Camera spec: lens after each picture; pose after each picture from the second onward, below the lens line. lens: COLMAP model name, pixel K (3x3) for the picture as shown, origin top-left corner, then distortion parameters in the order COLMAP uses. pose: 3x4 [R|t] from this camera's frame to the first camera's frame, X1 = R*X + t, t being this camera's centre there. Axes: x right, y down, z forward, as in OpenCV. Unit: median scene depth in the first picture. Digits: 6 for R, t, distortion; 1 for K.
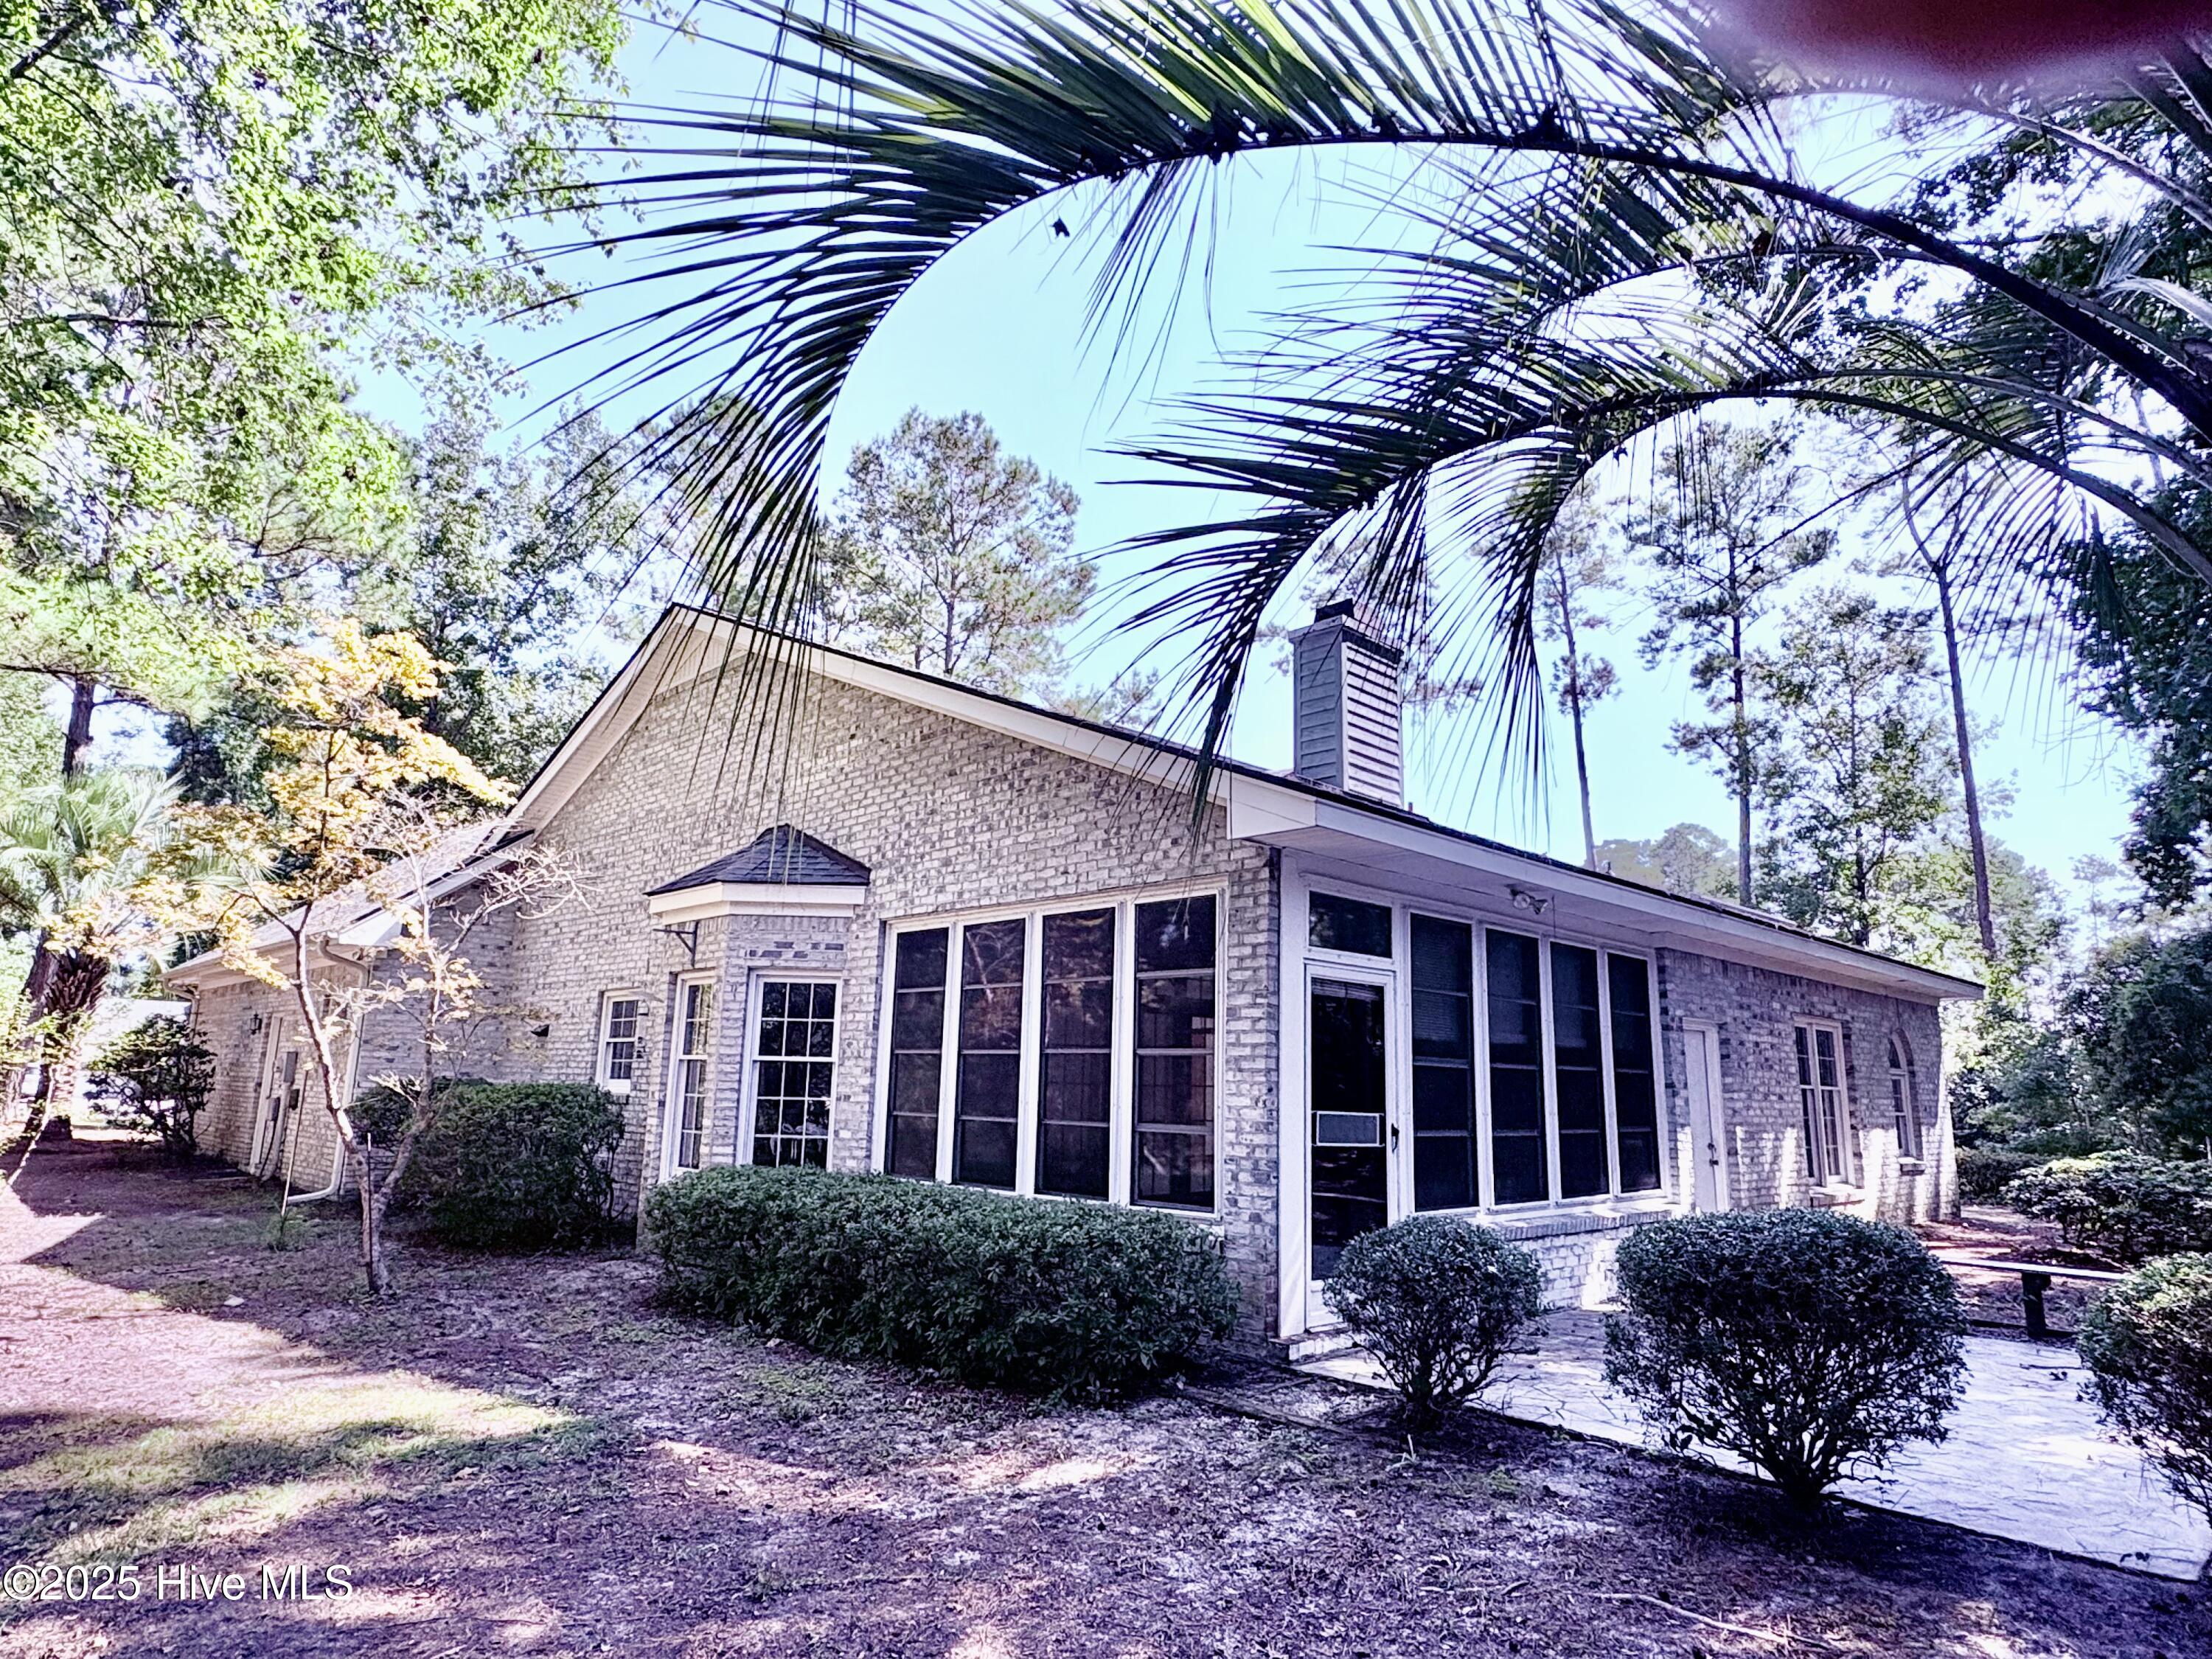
lens RADIAL K [[1266.6, 0, 1106.0], [0, 1266.6, 829.5], [0, 0, 1]] dist [-0.024003, -0.000061]
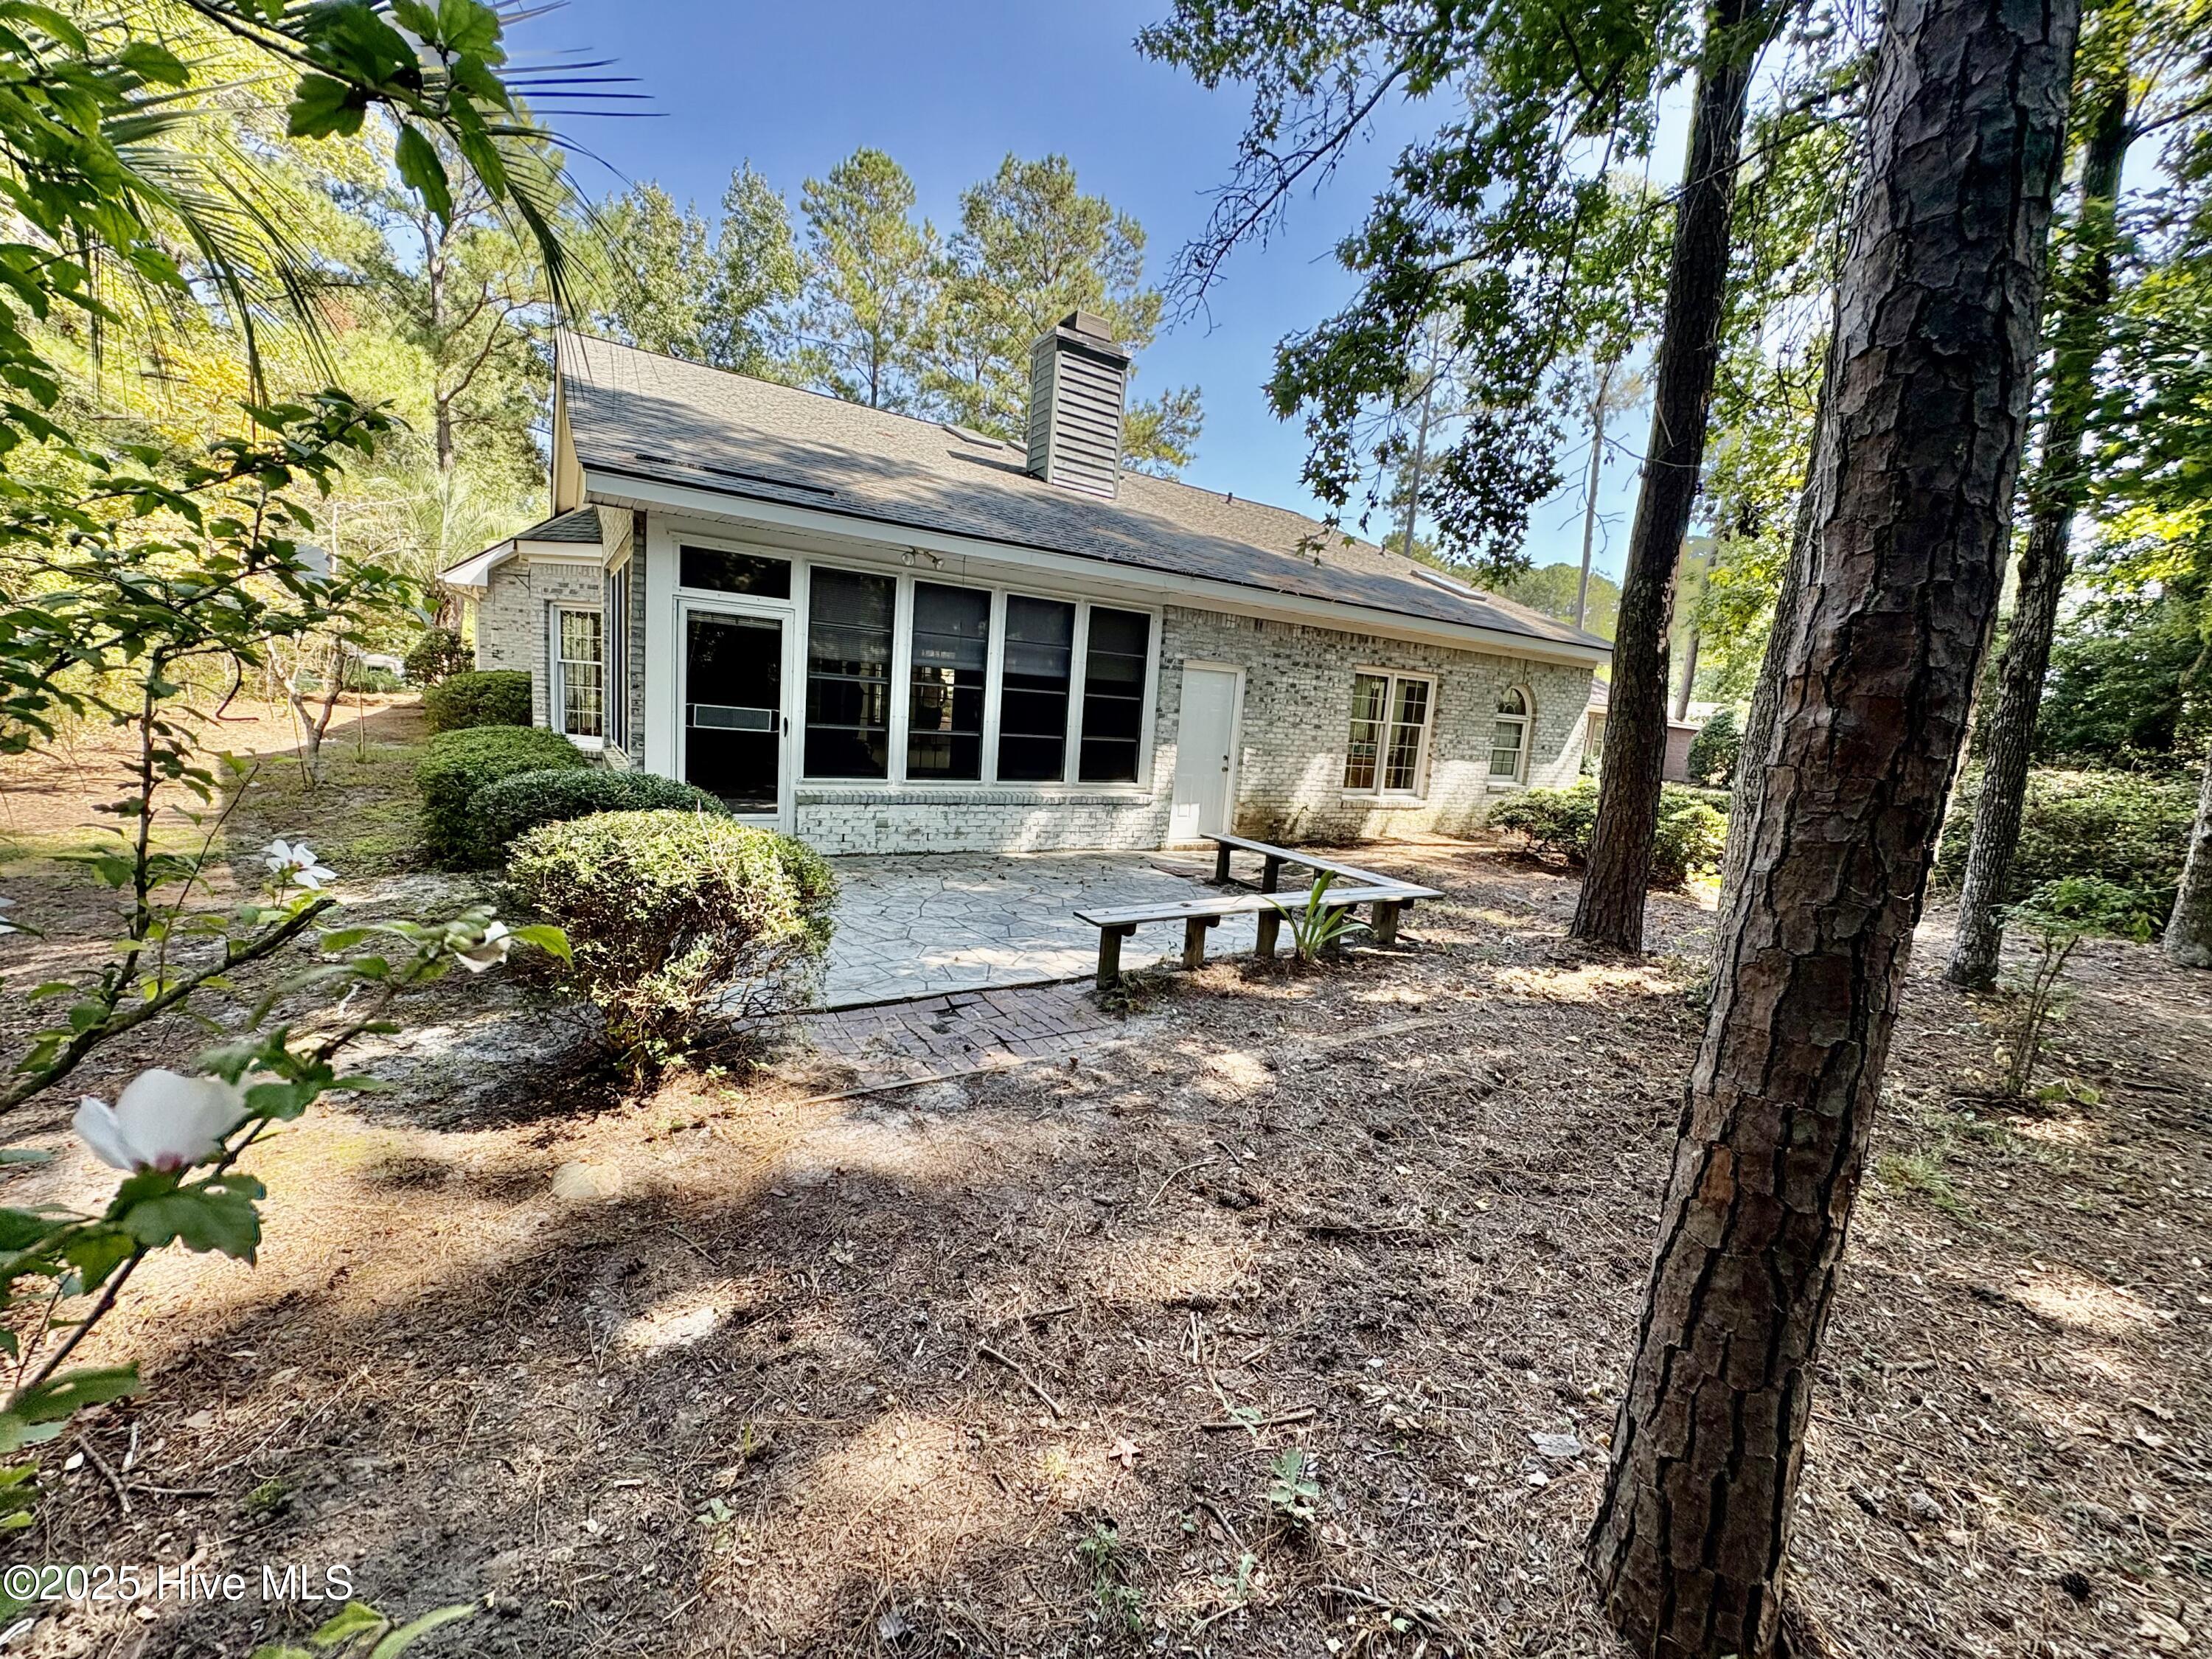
lens RADIAL K [[881.9, 0, 1106.0], [0, 881.9, 829.5], [0, 0, 1]] dist [-0.000653, -0.000087]
pose [[0.980918, 0.071592, -0.180763, 0.749419], [-0.008660, 0.944901, 0.327241, 0.021836], [0.194231, -0.319431, 0.927490, 0.098890]]
